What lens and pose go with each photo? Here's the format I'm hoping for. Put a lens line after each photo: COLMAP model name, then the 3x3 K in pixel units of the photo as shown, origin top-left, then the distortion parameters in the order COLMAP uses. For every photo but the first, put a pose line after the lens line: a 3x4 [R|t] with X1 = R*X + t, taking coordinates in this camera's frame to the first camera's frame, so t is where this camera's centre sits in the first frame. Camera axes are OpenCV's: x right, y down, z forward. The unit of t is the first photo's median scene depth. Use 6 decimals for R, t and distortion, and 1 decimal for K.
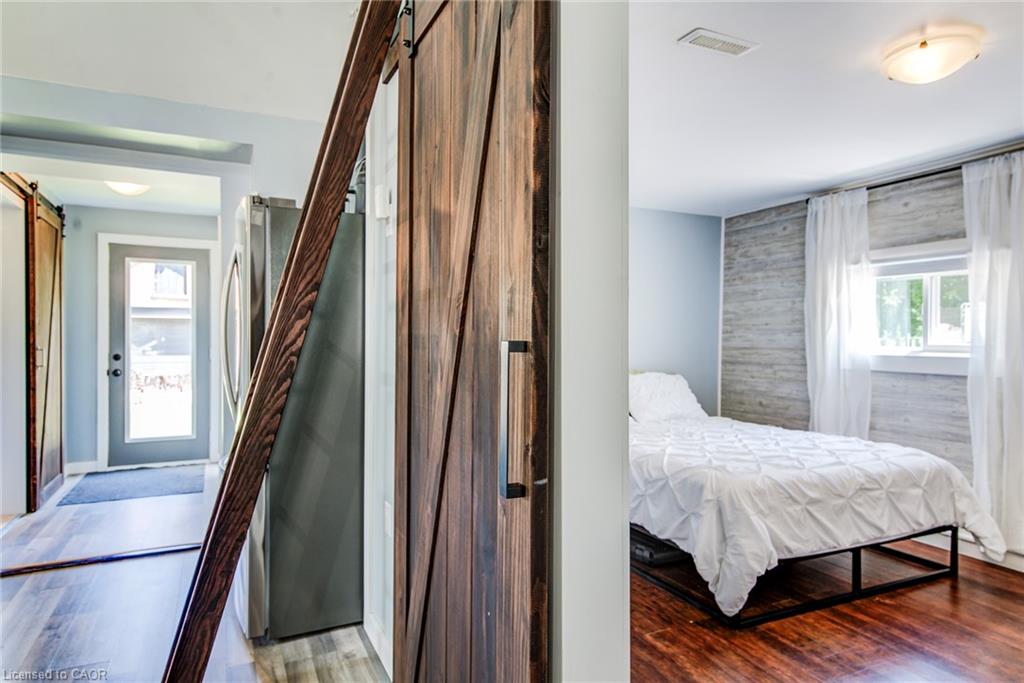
lens RADIAL K [[617.9, 0, 515.7], [0, 617.9, 340.0], [0, 0, 1]] dist [0.019513, -0.000546]
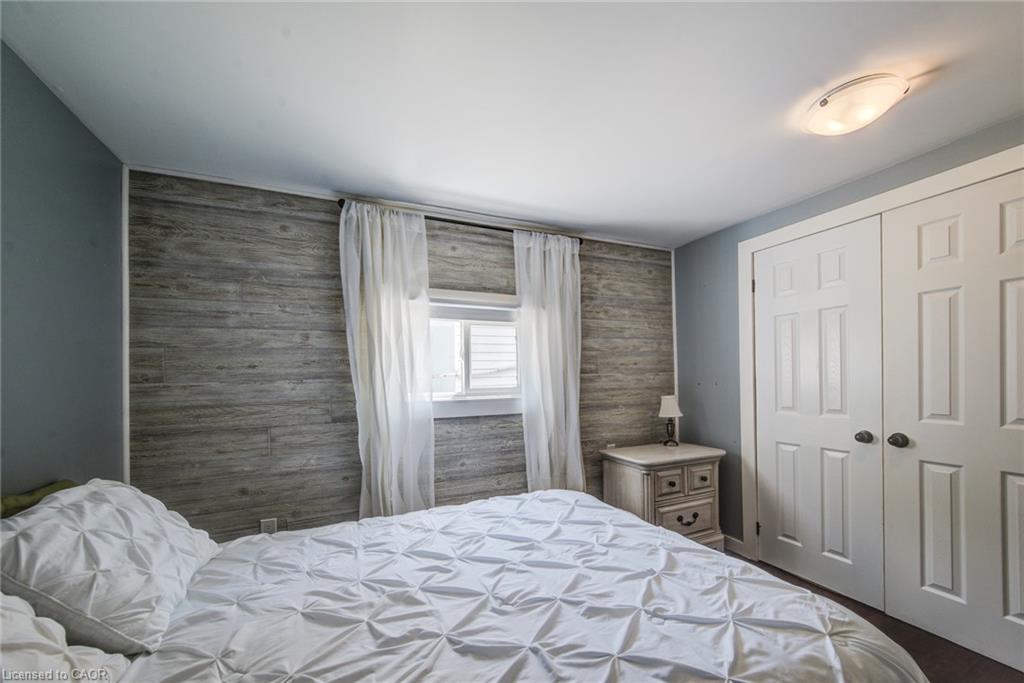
lens RADIAL K [[403.2, 0, 526.1], [0, 403.2, 390.3], [0, 0, 1]] dist [0.008506, -0.000043]
pose [[0.009193, -0.017593, 0.999803, -0.020092], [0.030498, 0.999385, 0.017305, 0.000688], [-0.999493, 0.030333, 0.009724, 0.862260]]
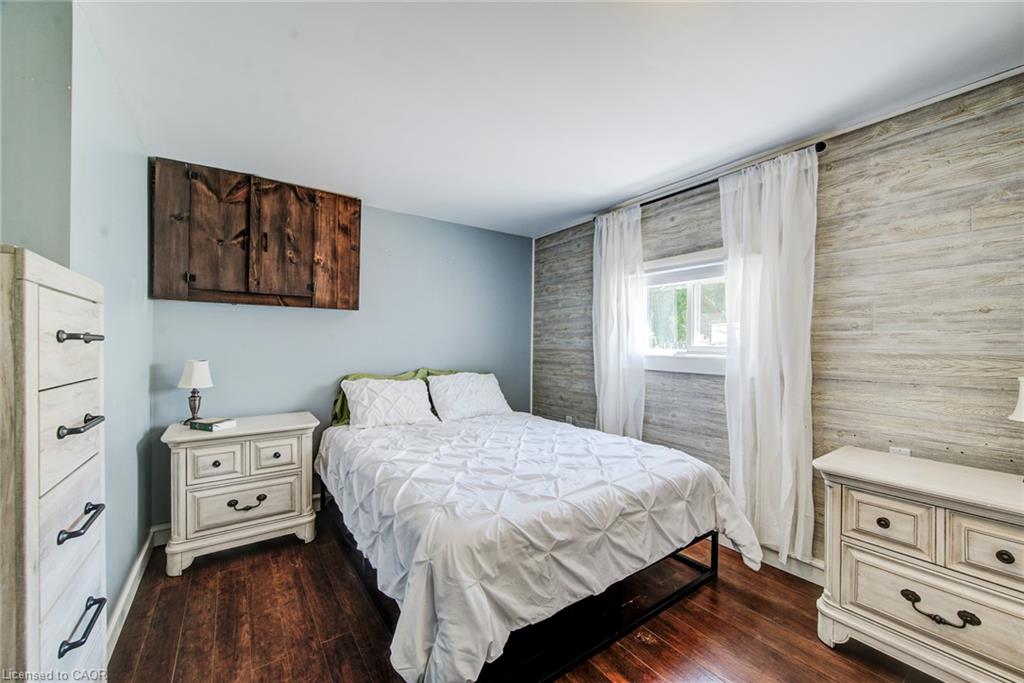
lens RADIAL K [[397.3, 0, 515.8], [0, 397.3, 342.2], [0, 0, 1]] dist [0.000437, -0.000229]
pose [[0.985782, -0.001465, 0.168025, 0.229382], [0.001955, 0.999994, -0.002755, 0.001223], [-0.168020, 0.003045, 0.985779, 0.346490]]
